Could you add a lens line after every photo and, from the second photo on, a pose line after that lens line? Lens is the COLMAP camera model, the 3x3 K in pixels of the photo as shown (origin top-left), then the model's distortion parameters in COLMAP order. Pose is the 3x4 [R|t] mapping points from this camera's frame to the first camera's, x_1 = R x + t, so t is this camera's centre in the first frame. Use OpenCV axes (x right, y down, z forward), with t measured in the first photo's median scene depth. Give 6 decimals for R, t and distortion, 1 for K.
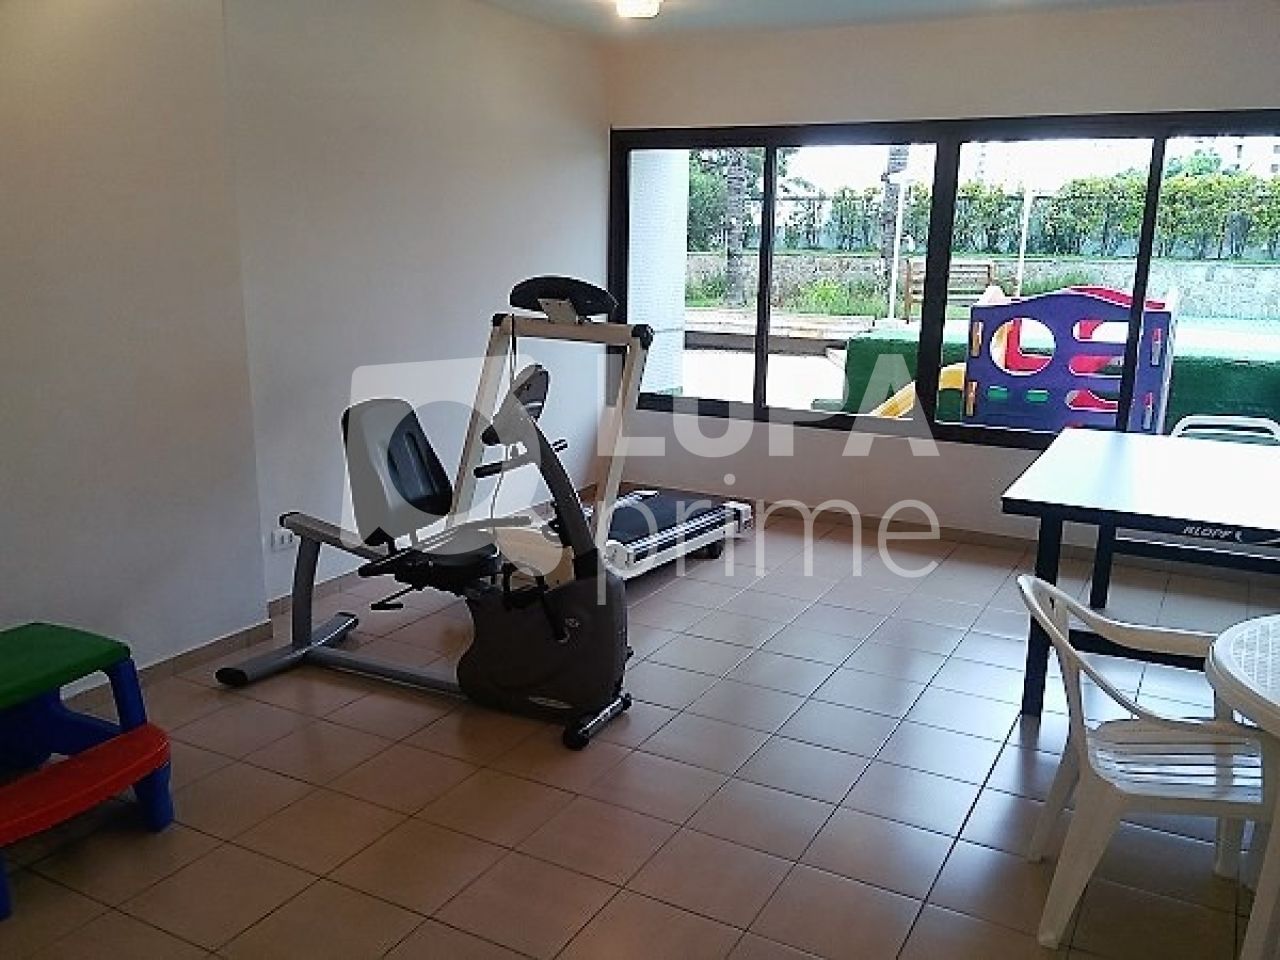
lens RADIAL K [[1093.1, 0, 638.5], [0, 1093.1, 504.4], [0, 0, 1]] dist [0.093579, -0.112834]
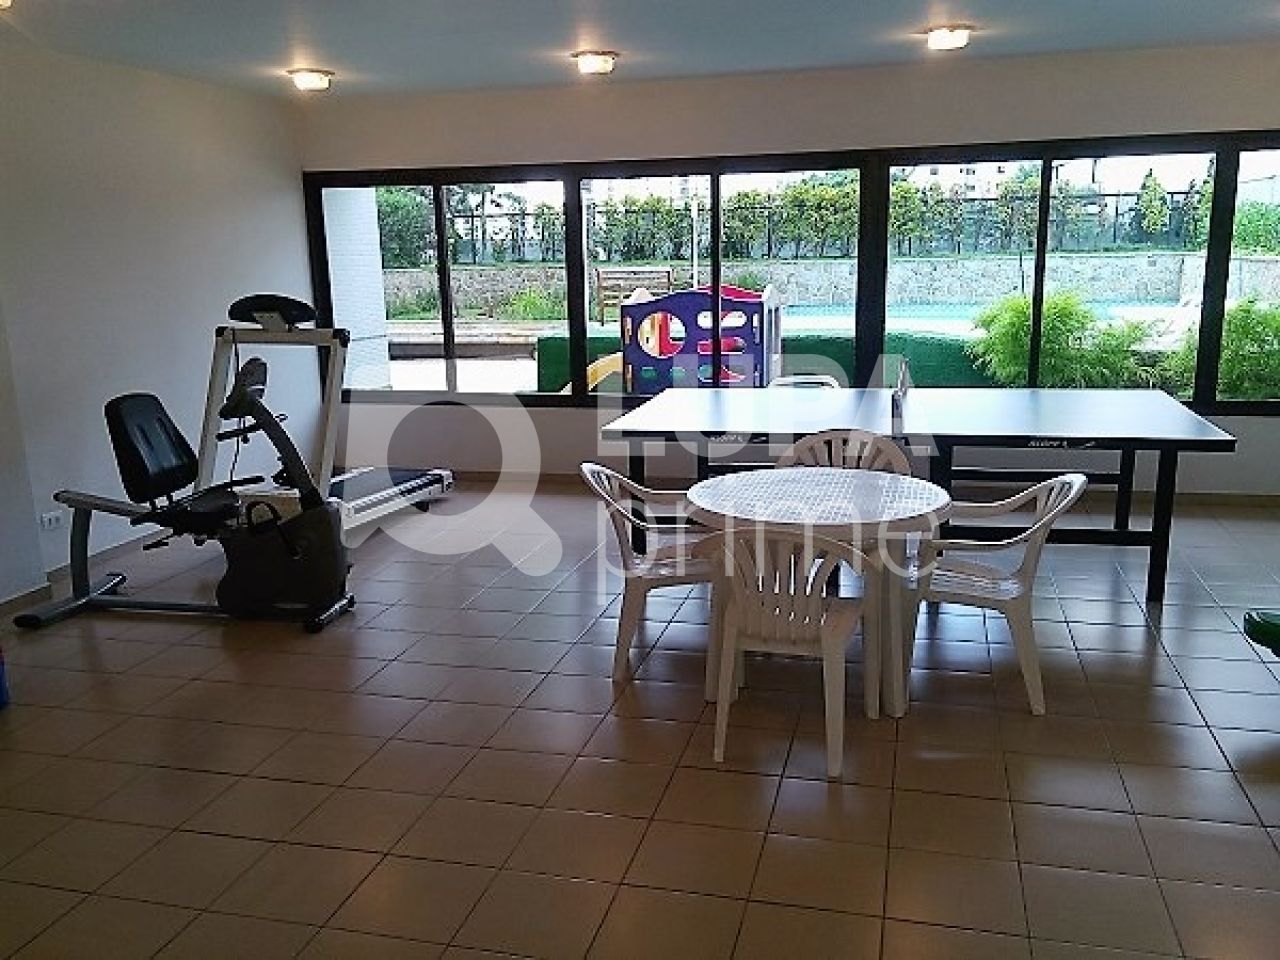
lens RADIAL K [[1093.1, 0, 638.5], [0, 1093.1, 504.4], [0, 0, 1]] dist [0.093579, -0.112834]
pose [[0.969302, -0.096779, 0.226026, 0.029701], [0.099326, 0.995055, 0.000105, 0.074823], [-0.224918, 0.022349, 0.974121, -0.330929]]
